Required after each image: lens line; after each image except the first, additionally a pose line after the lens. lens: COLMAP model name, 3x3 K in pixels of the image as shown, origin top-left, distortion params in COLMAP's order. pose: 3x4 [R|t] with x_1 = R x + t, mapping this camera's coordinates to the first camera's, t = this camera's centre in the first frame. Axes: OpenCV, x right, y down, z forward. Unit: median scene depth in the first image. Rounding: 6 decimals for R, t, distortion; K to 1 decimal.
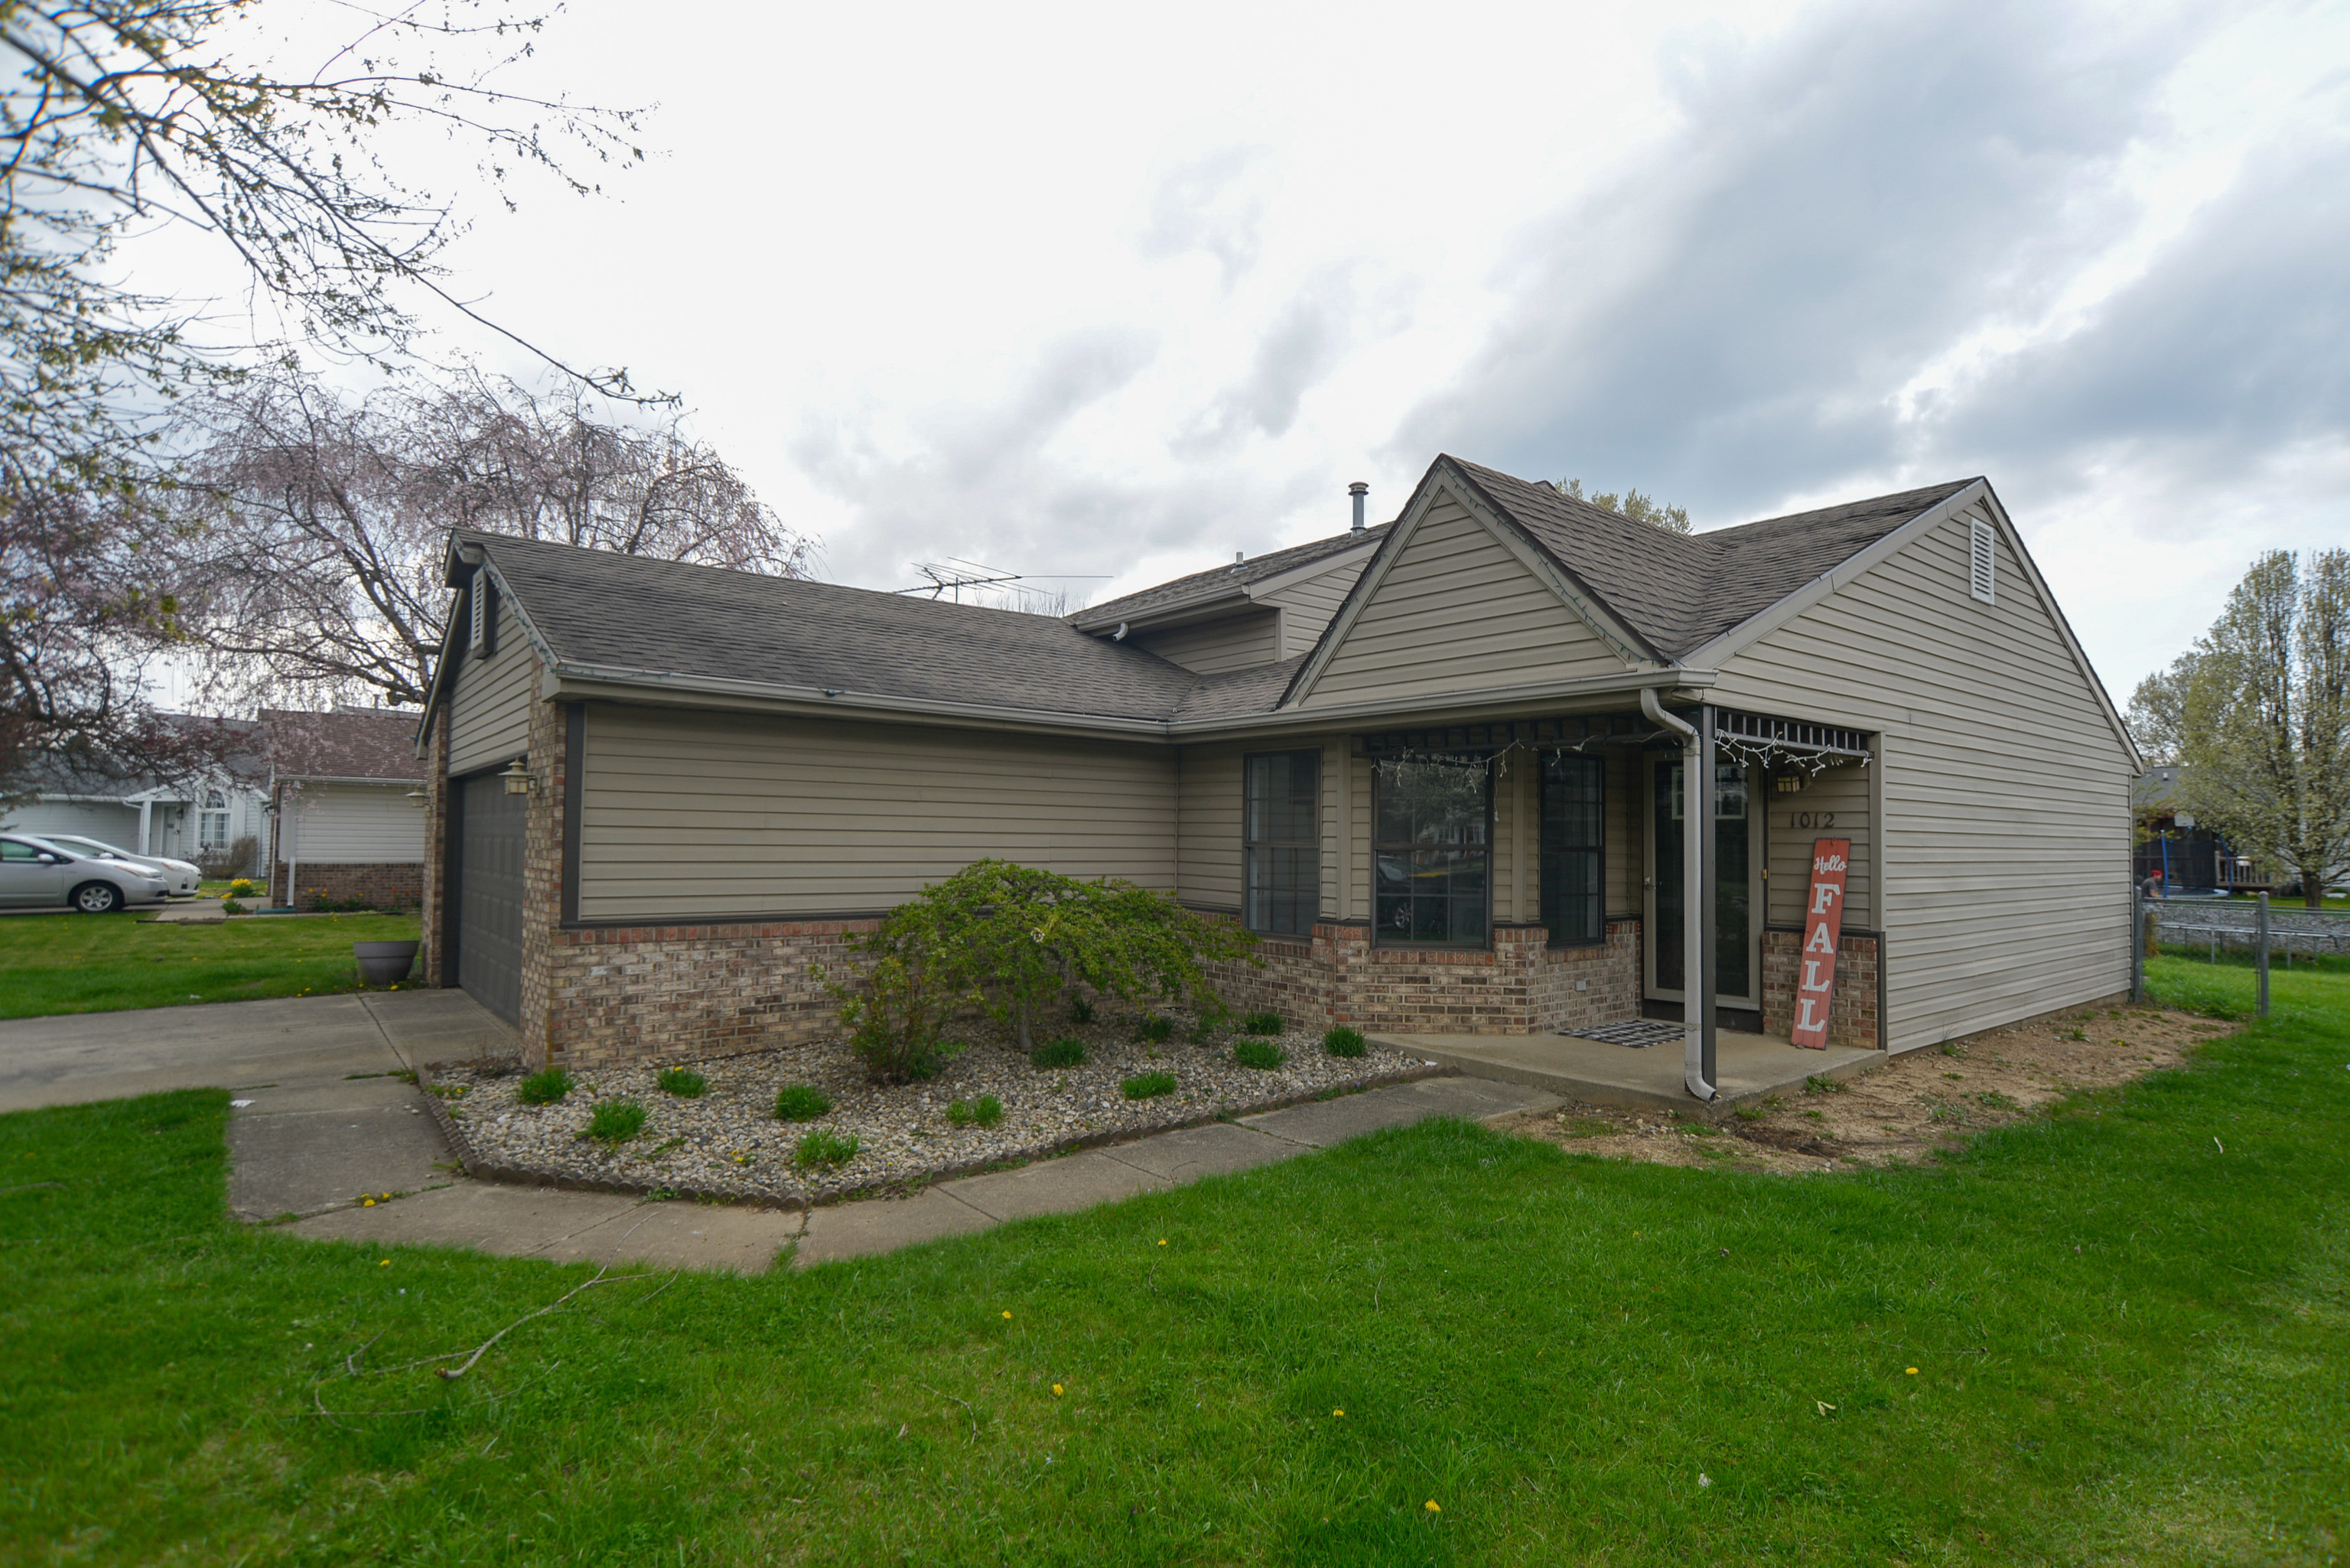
lens RADIAL K [[1168.2, 0, 1176.8], [0, 1168.2, 782.4], [0, 0, 1]] dist [-0.012577, 0.005358]
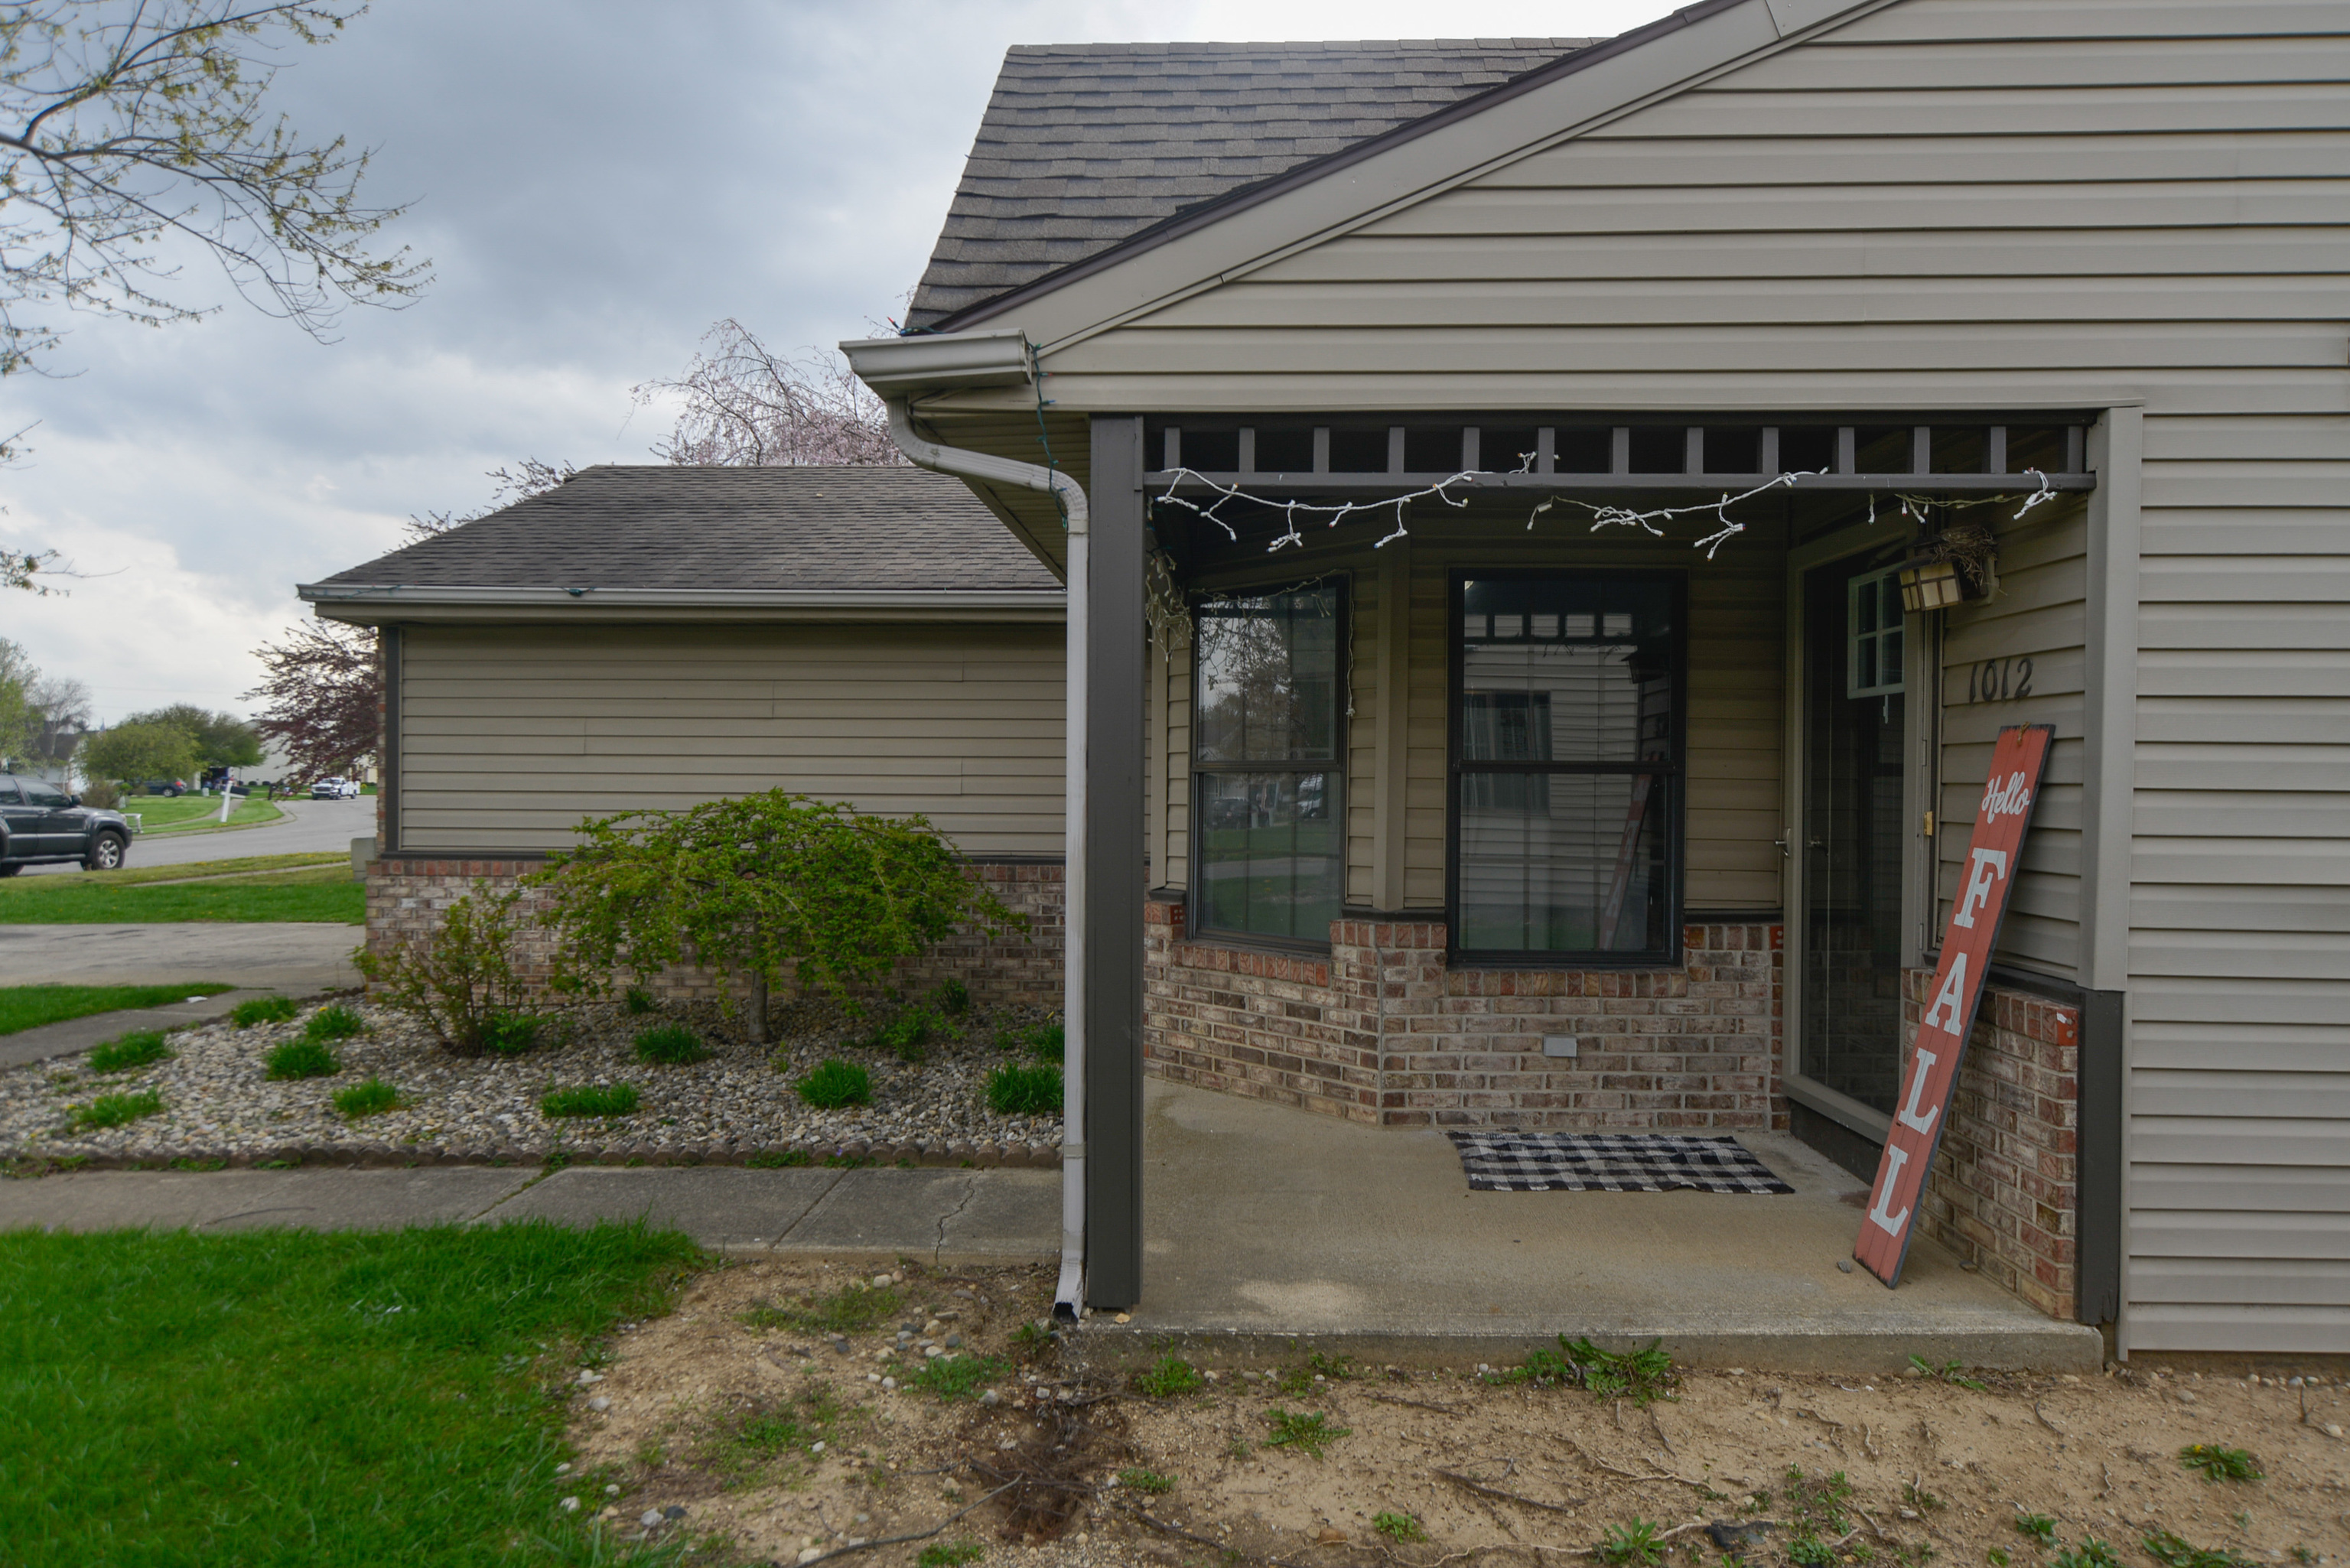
lens RADIAL K [[1362.9, 0, 1177.6], [0, 1362.9, 789.6], [0, 0, 1]] dist [-0.014361, 0.000062]
pose [[0.756747, -0.002332, -0.653704, 0.649910], [0.035854, 0.998636, 0.037943, 0.042810], [0.652724, -0.052151, 0.755799, 0.511000]]
